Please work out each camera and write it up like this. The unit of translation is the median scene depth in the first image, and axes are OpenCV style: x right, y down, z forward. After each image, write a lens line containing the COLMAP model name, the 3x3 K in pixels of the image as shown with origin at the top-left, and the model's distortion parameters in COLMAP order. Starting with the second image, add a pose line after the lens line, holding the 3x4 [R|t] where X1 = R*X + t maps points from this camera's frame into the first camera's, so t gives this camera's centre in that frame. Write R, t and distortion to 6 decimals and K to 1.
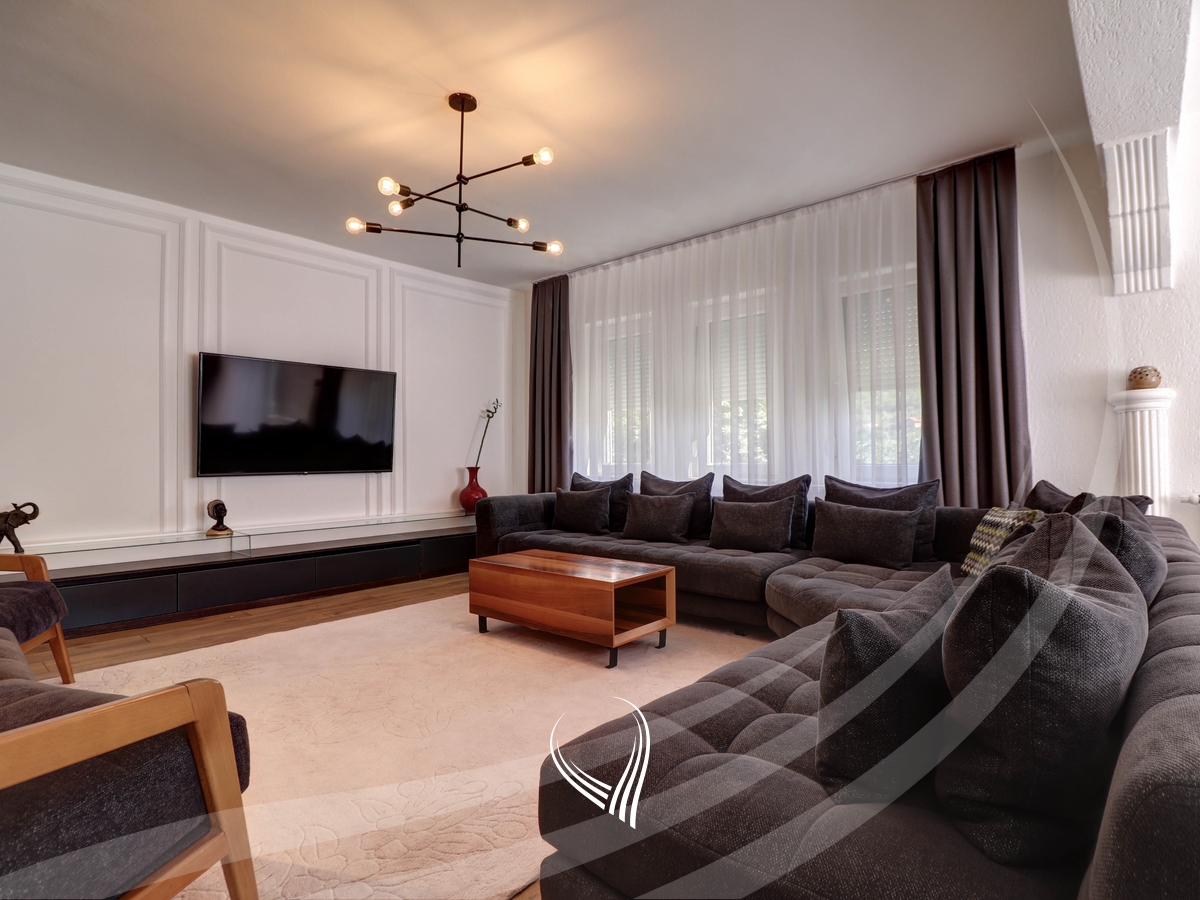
lens RADIAL K [[637.2, 0, 602.3], [0, 637.2, 444.2], [0, 0, 1]] dist [-0.006166, -0.002183]
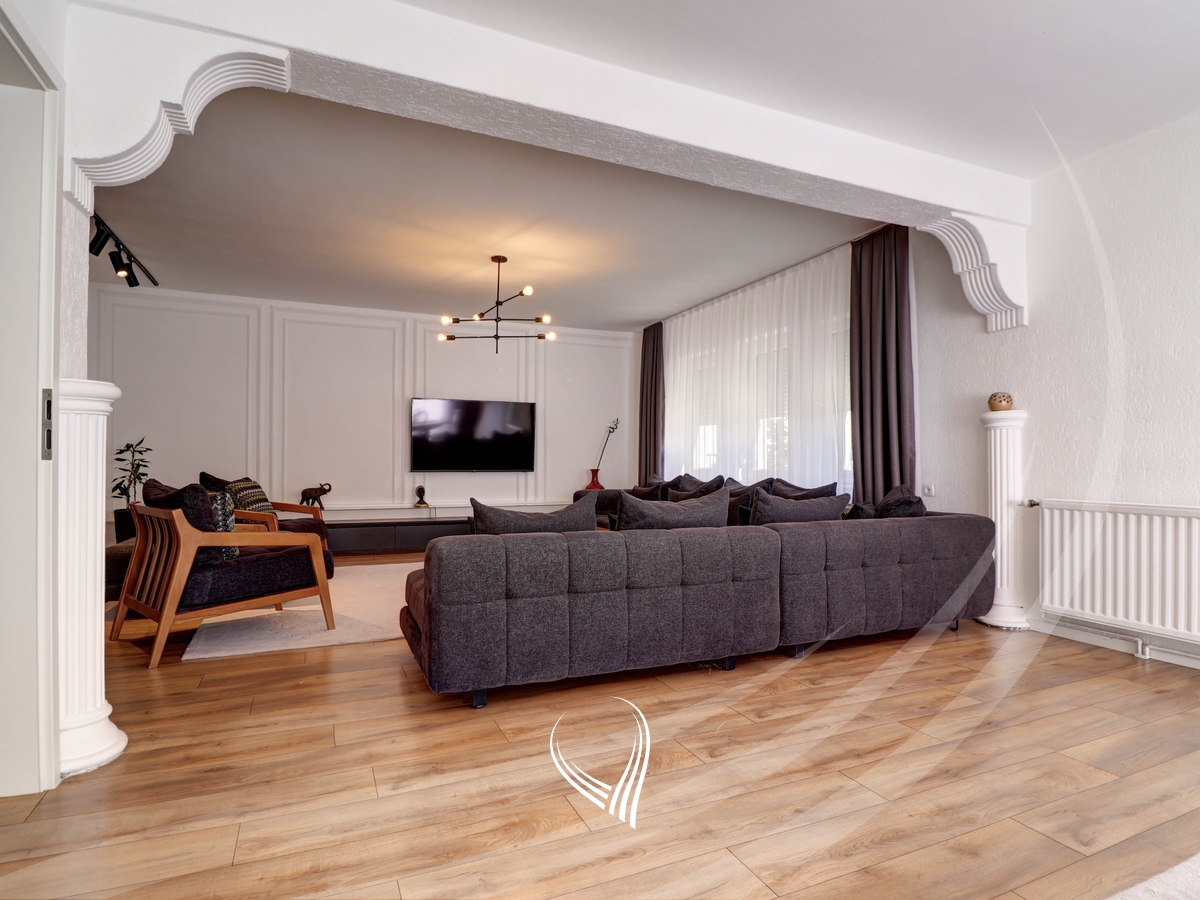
lens RADIAL K [[637.2, 0, 596.6], [0, 637.2, 456.2], [0, 0, 1]] dist [-0.006166, -0.002183]
pose [[0.907819, 0.006251, -0.419317, 0.522227], [-0.000935, 0.999917, 0.012882, -0.012836], [0.419362, -0.011303, 0.907749, -0.330494]]
